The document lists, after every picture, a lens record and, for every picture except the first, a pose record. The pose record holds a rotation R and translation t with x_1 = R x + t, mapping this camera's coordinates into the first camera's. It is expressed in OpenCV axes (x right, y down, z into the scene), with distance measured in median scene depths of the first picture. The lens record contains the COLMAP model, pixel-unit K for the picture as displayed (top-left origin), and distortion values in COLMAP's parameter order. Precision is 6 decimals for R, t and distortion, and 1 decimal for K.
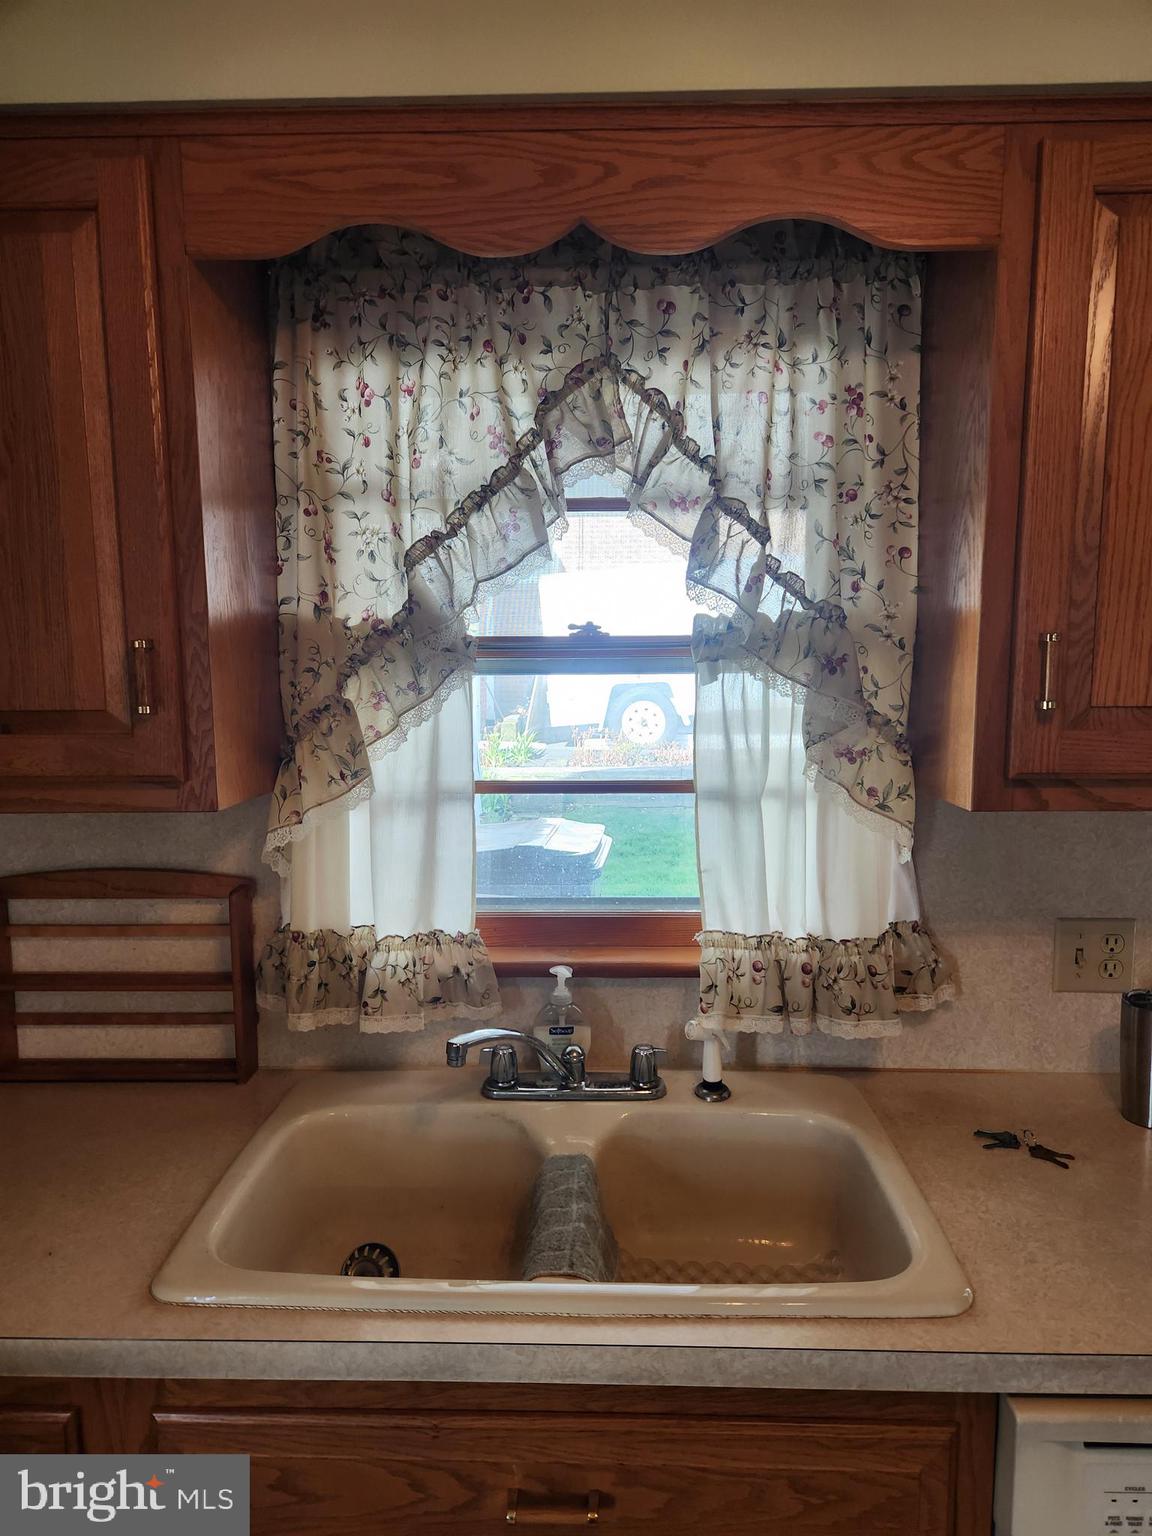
lens RADIAL K [[1034.7, 0, 582.4], [0, 1034.7, 804.0], [0, 0, 1]] dist [0.079297, -0.073542]
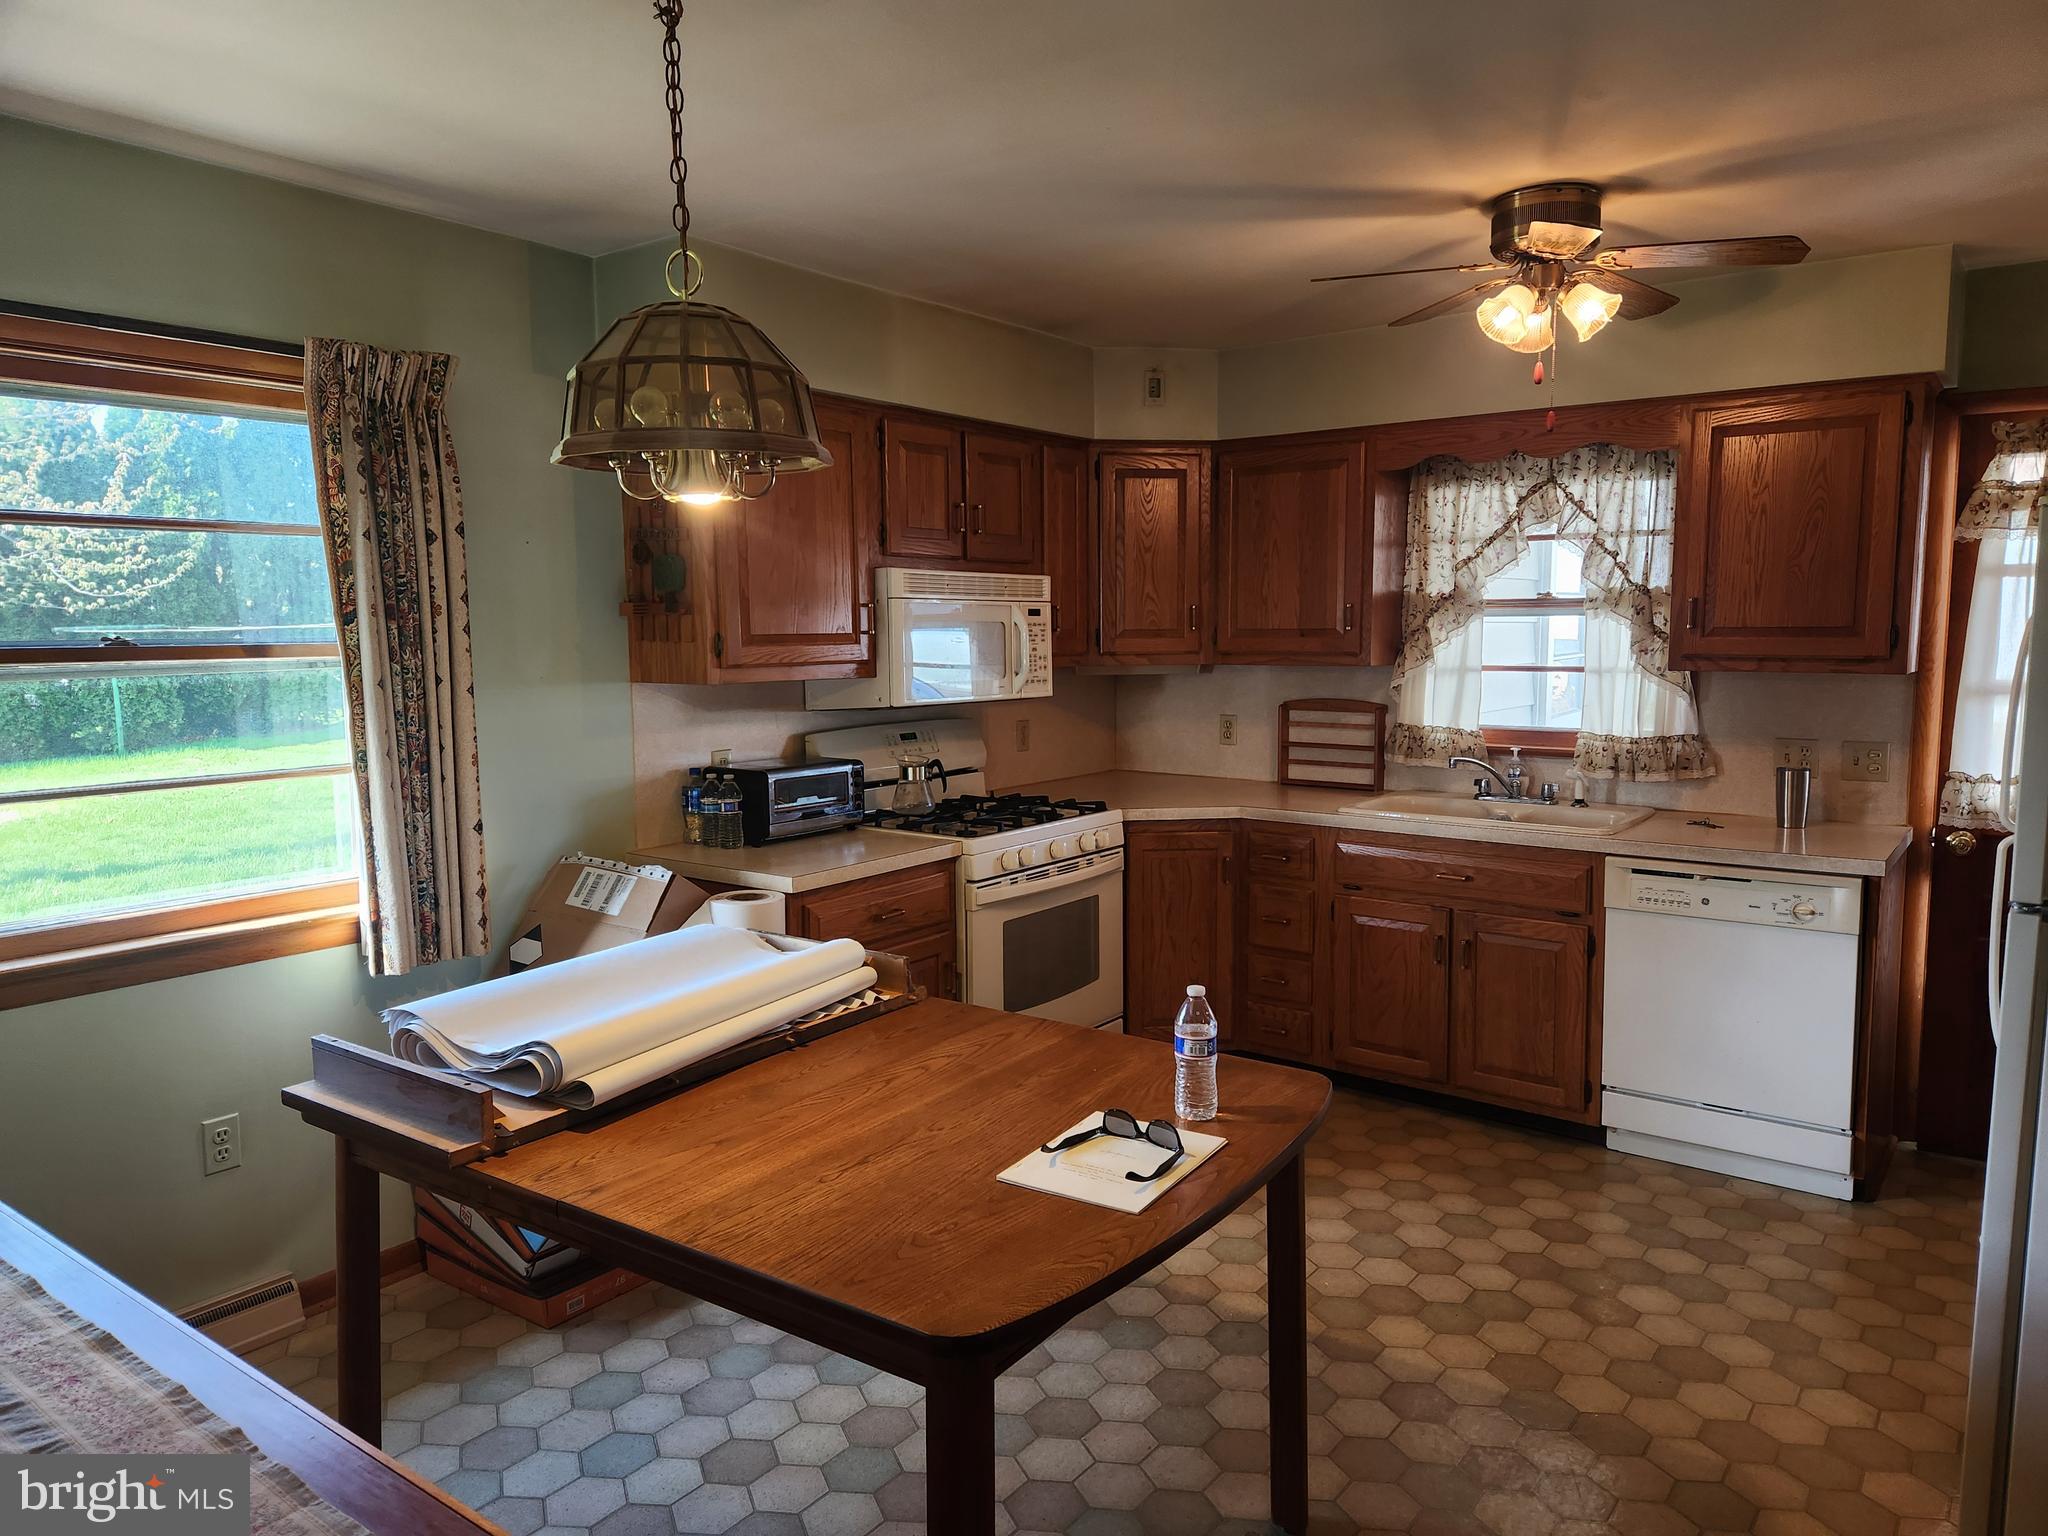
lens RADIAL K [[1379.6, 0, 1055.4], [0, 1379.6, 756.0], [0, 0, 1]] dist [0.079297, -0.073542]
pose [[0.824354, 0.056765, -0.563221, 0.888283], [-0.075610, 0.997086, -0.010174, 0.295229], [0.561002, 0.050972, 0.826244, -2.116126]]
